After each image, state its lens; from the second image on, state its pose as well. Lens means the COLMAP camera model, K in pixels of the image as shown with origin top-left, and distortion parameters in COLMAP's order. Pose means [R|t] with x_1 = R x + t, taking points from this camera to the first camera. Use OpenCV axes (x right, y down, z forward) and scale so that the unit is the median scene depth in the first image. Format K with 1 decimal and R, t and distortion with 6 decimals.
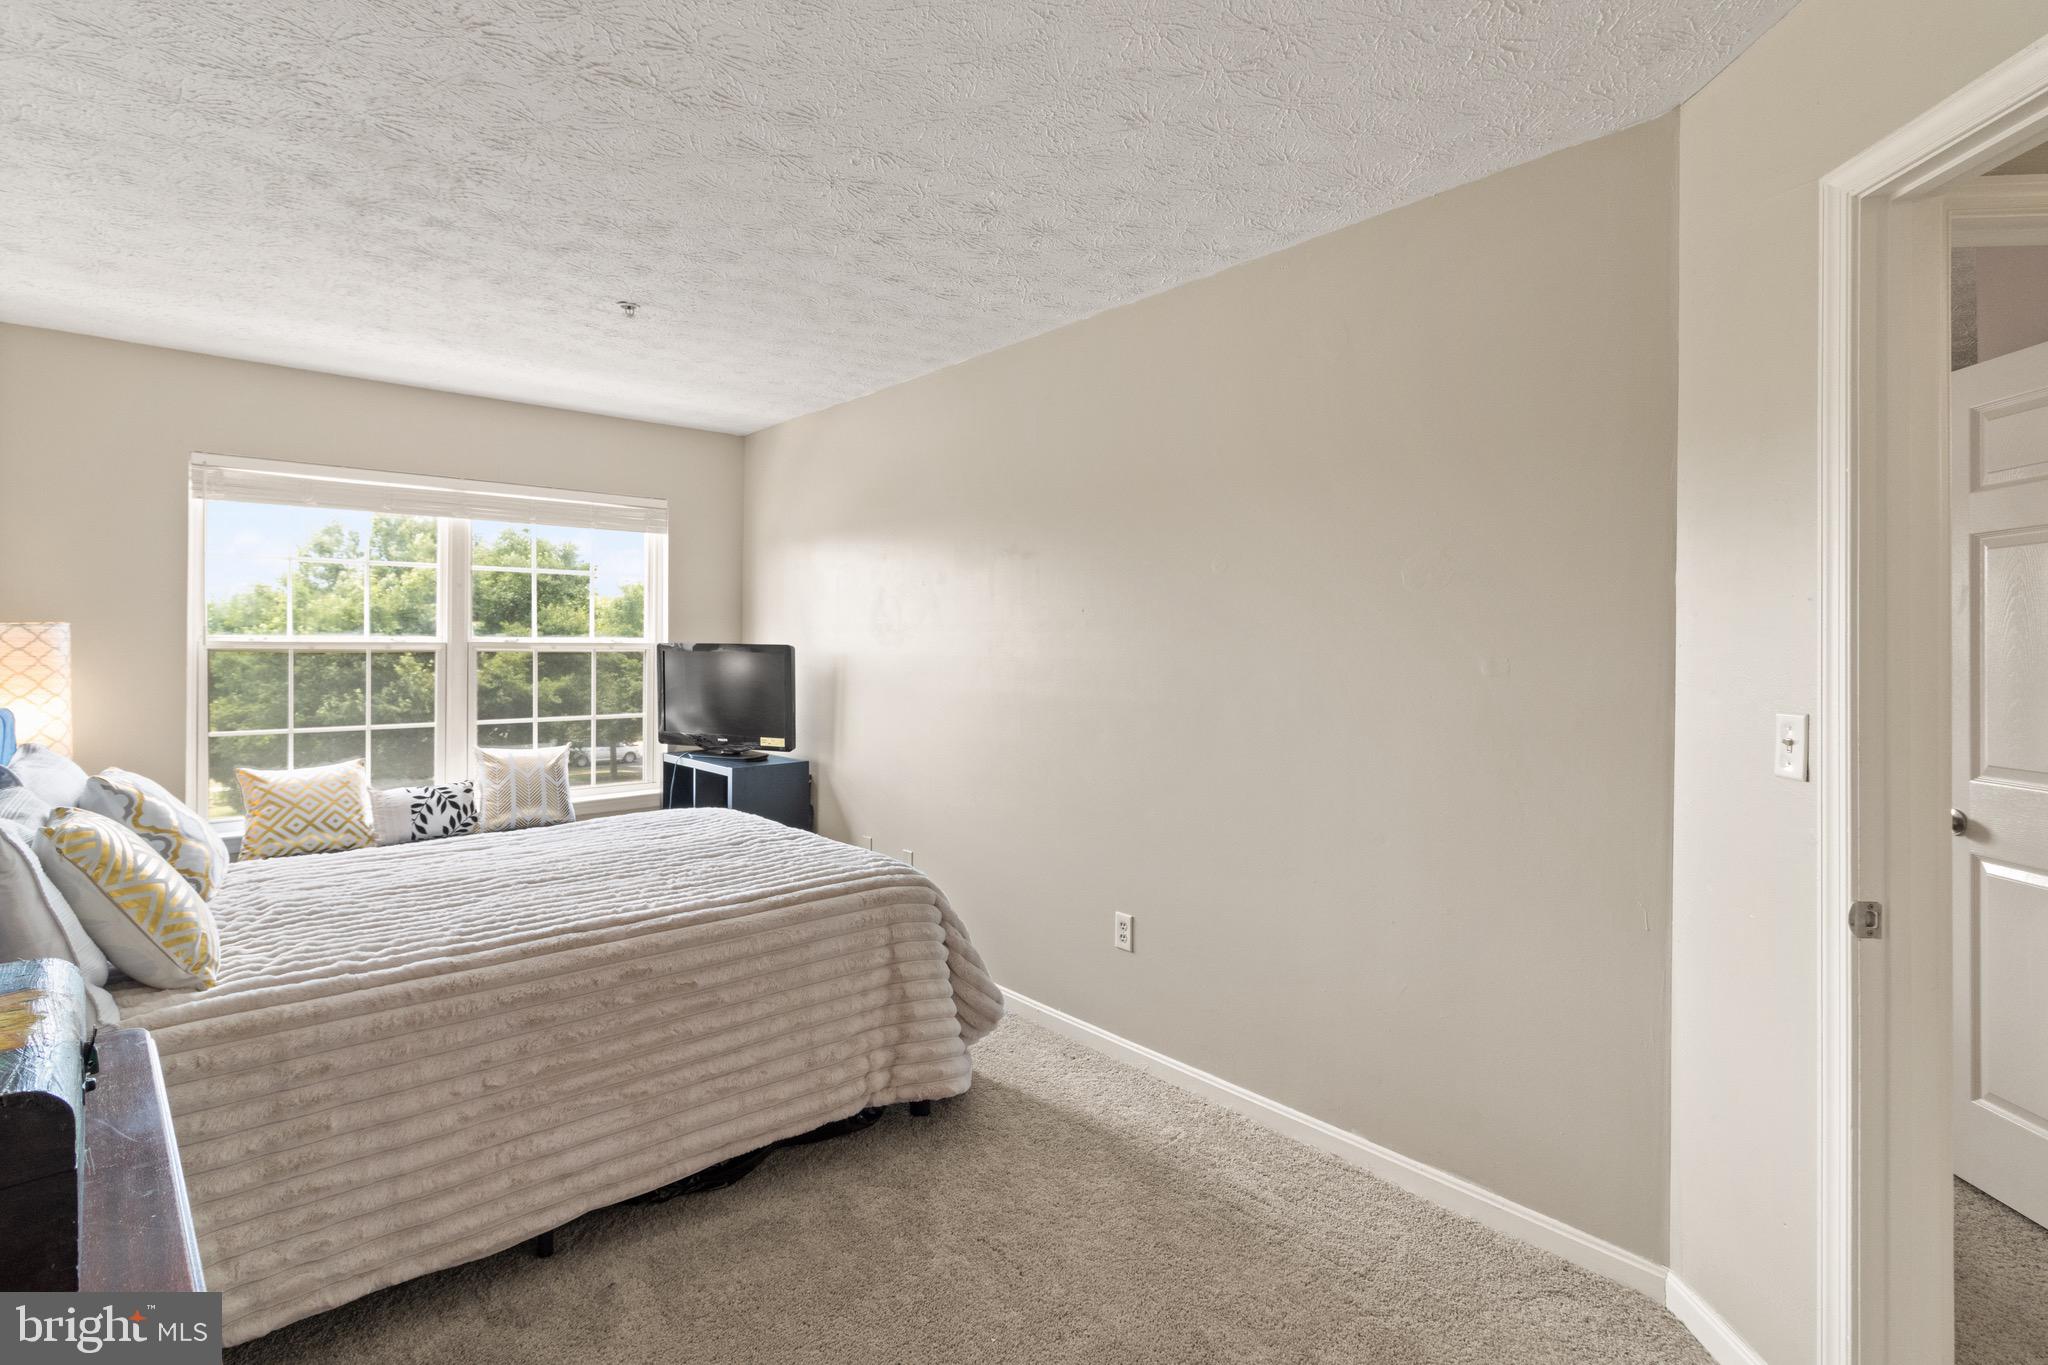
lens RADIAL K [[942.0, 0, 1023.4], [0, 942.0, 645.2], [0, 0, 1]] dist [0.000486, 0.000155]
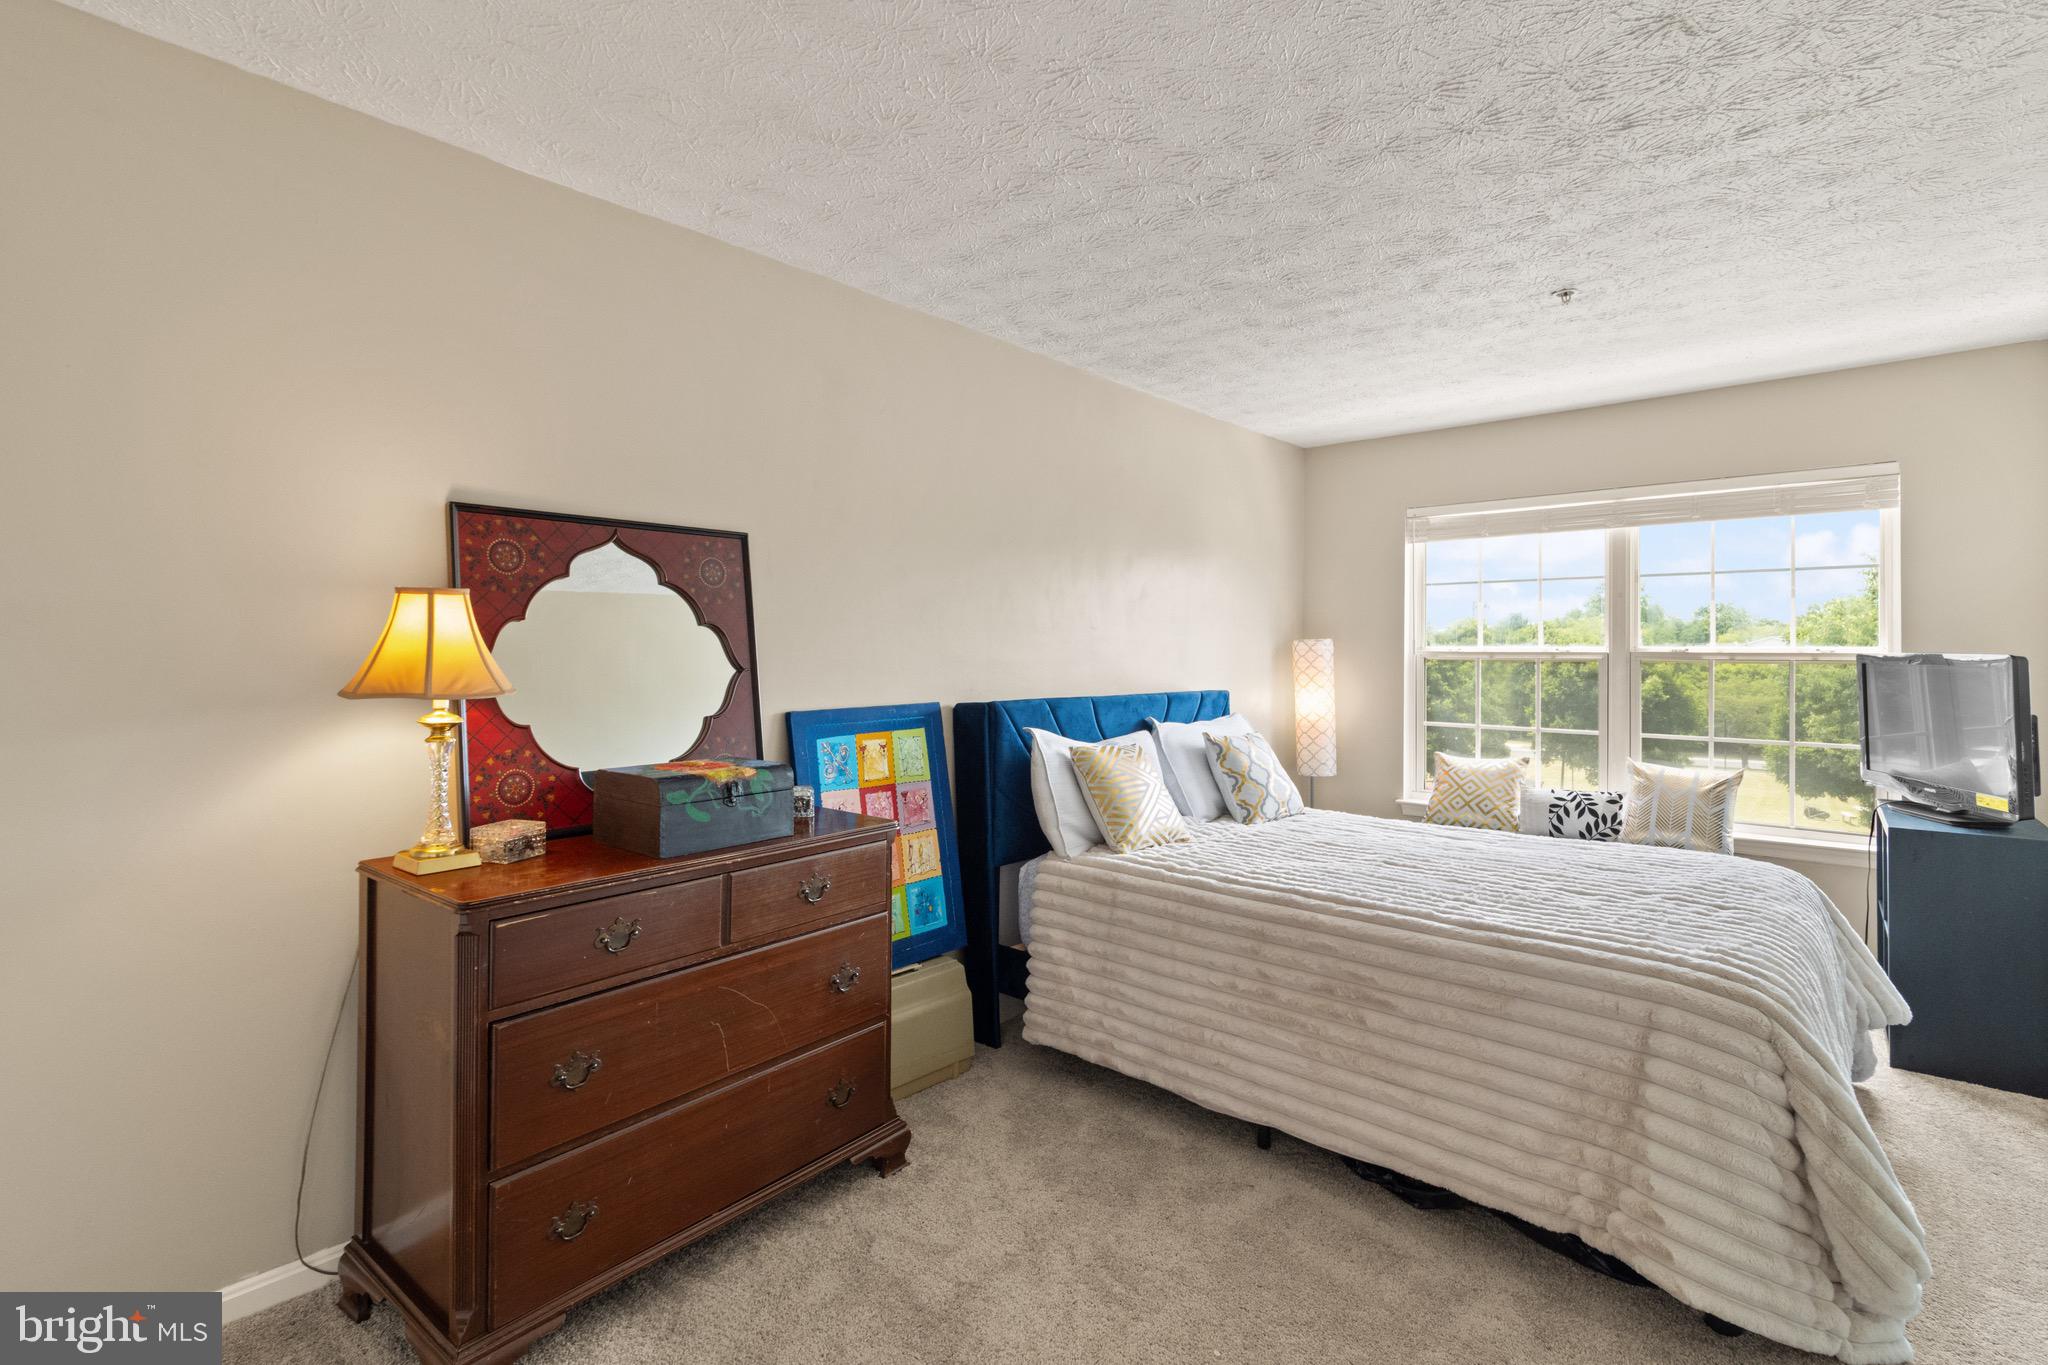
lens RADIAL K [[964.1, 0, 1022.3], [0, 964.1, 646.7], [0, 0, 1]] dist [0.000843, 0.000062]
pose [[0.122395, -0.006982, -0.992457, 0.388156], [-0.006245, 0.999950, -0.007805, 0.003172], [0.992462, 0.007153, 0.122345, 0.289184]]
